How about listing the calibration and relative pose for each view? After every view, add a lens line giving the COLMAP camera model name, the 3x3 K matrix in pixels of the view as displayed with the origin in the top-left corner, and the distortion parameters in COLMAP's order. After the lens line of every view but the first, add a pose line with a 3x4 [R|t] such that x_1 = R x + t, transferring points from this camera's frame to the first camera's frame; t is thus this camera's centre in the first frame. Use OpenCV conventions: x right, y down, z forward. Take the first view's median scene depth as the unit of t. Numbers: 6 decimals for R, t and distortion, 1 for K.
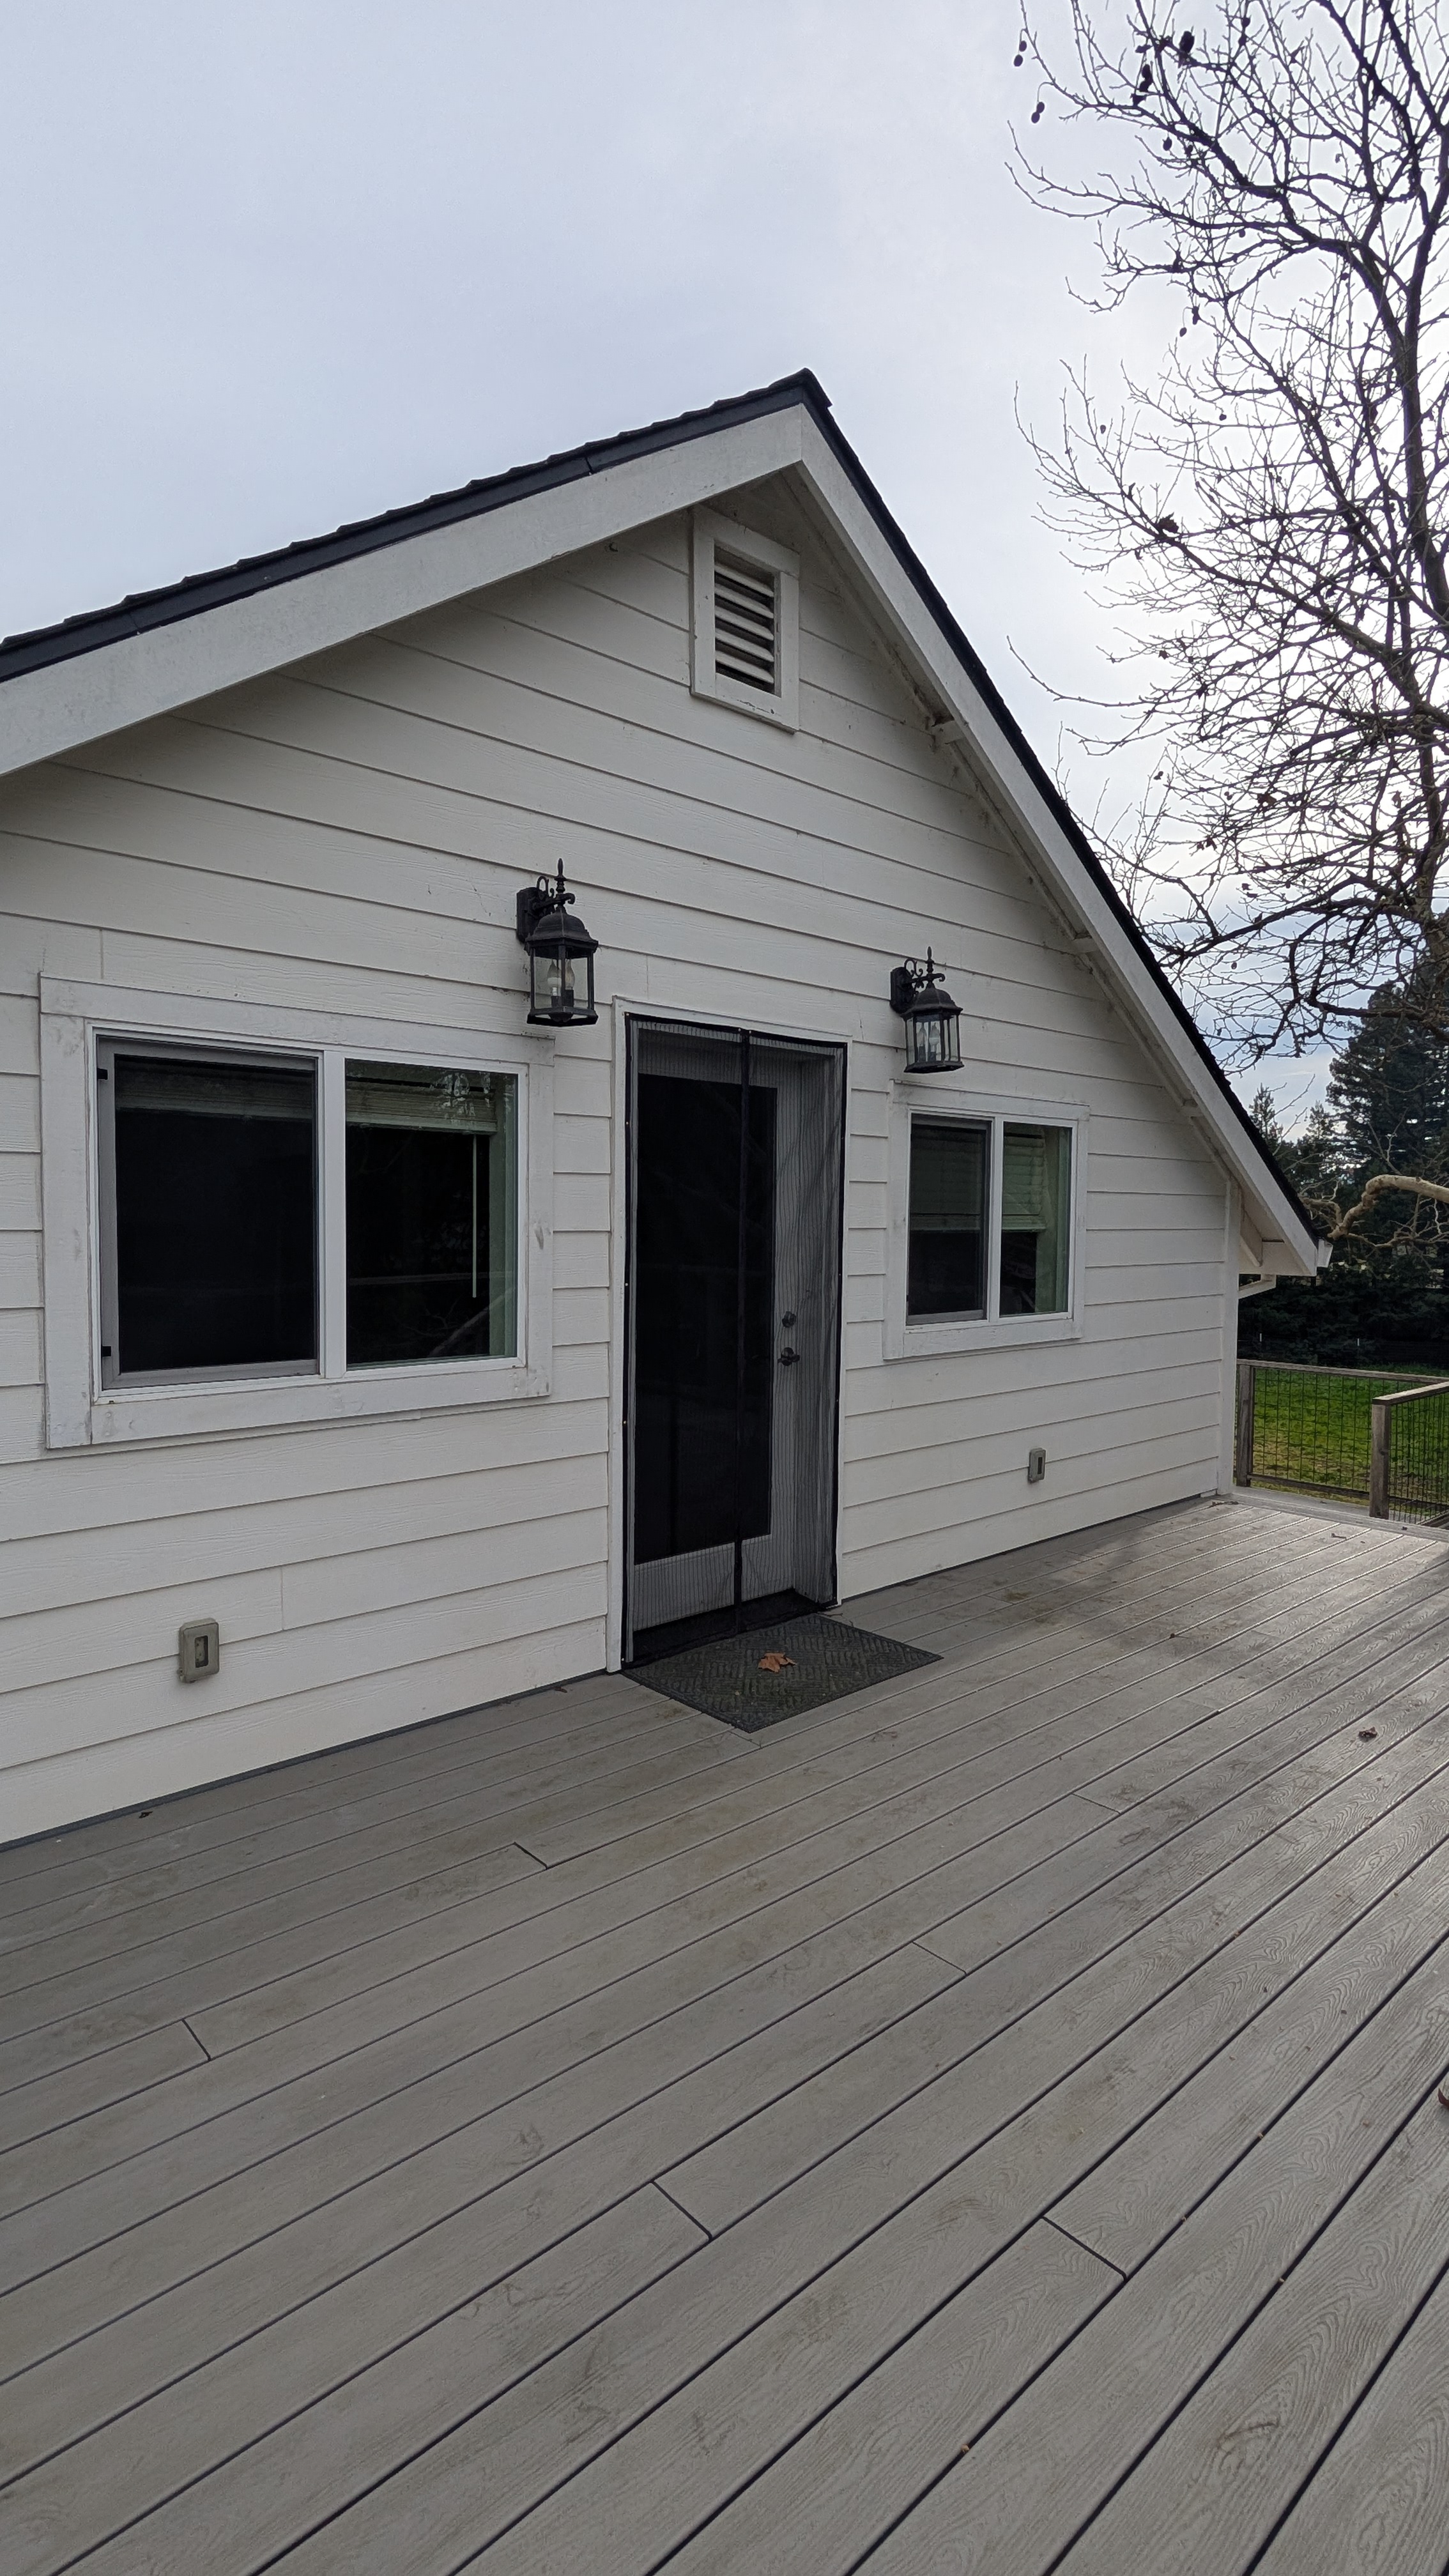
lens RADIAL K [[1260.6, 0, 731.0], [0, 1260.6, 1273.0], [0, 0, 1]] dist [-0.001104, -0.000428]
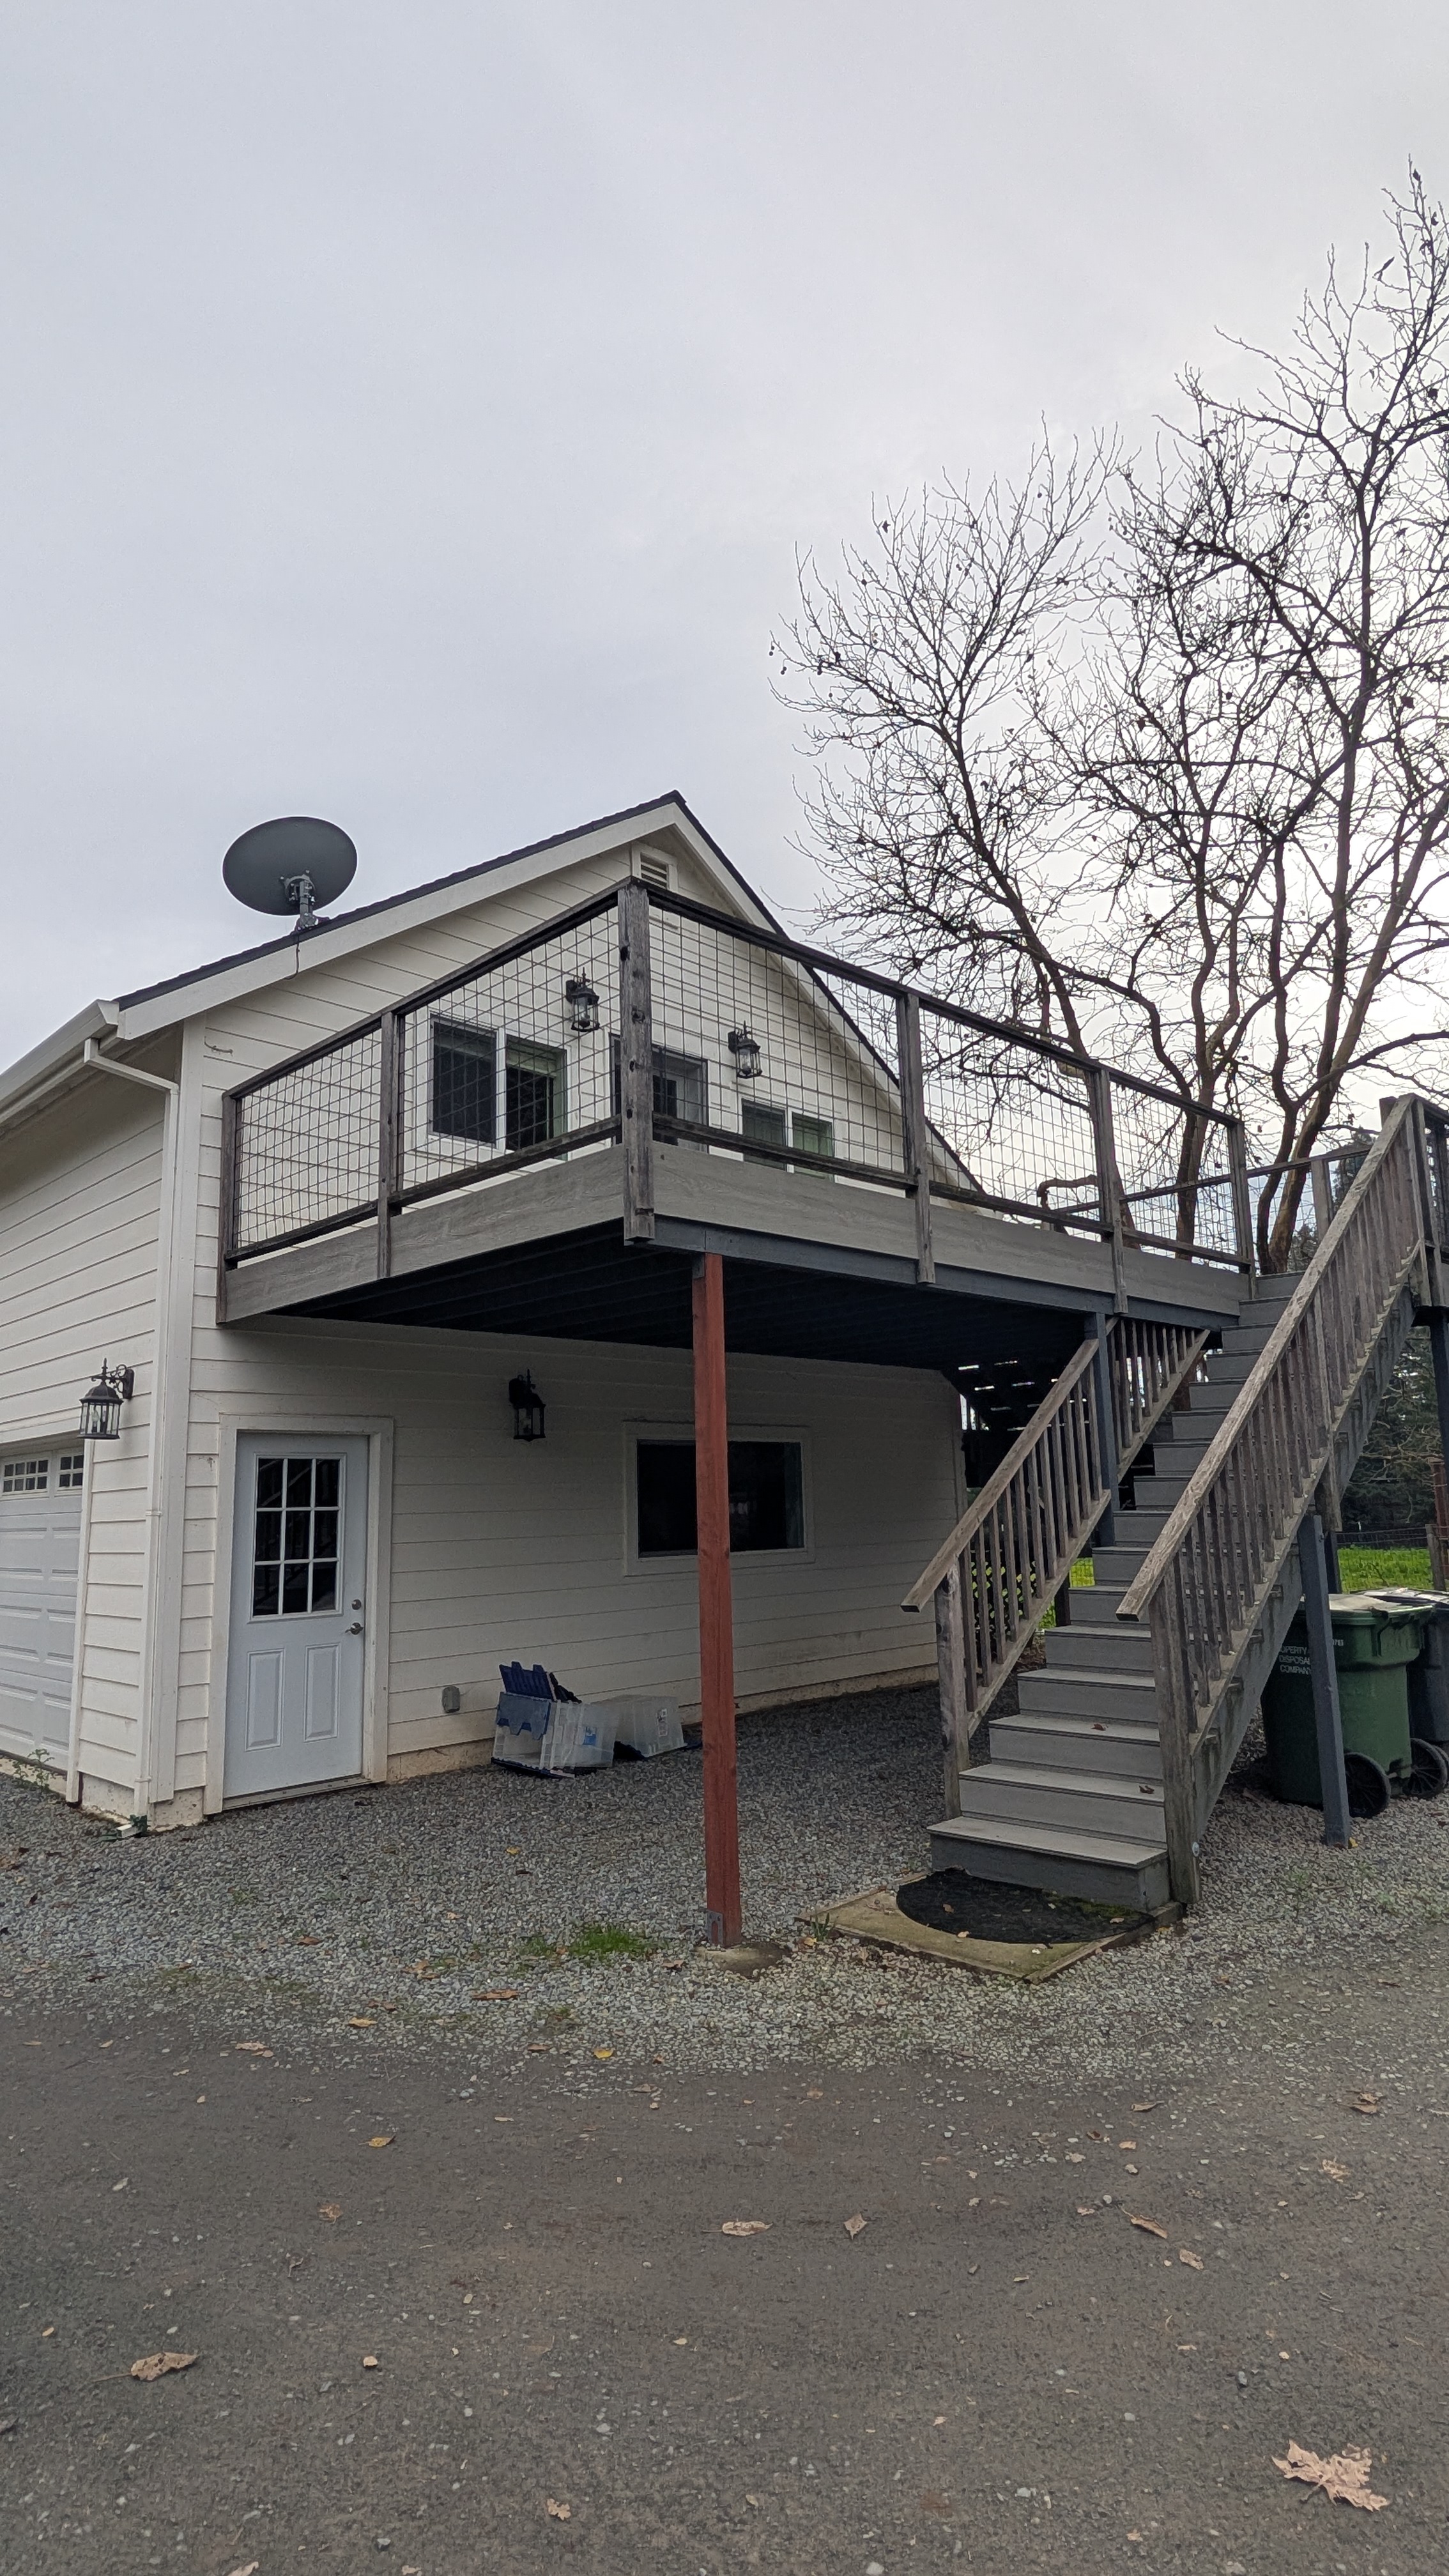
lens RADIAL K [[1342.2, 0, 715.2], [0, 1342.2, 1288.6], [0, 0, 1]] dist [0.000701, -0.000930]
pose [[0.998766, -0.034048, 0.036146, 0.009036], [0.040958, 0.976408, -0.212013, 0.804483], [-0.028075, 0.213232, 0.976598, -1.372320]]
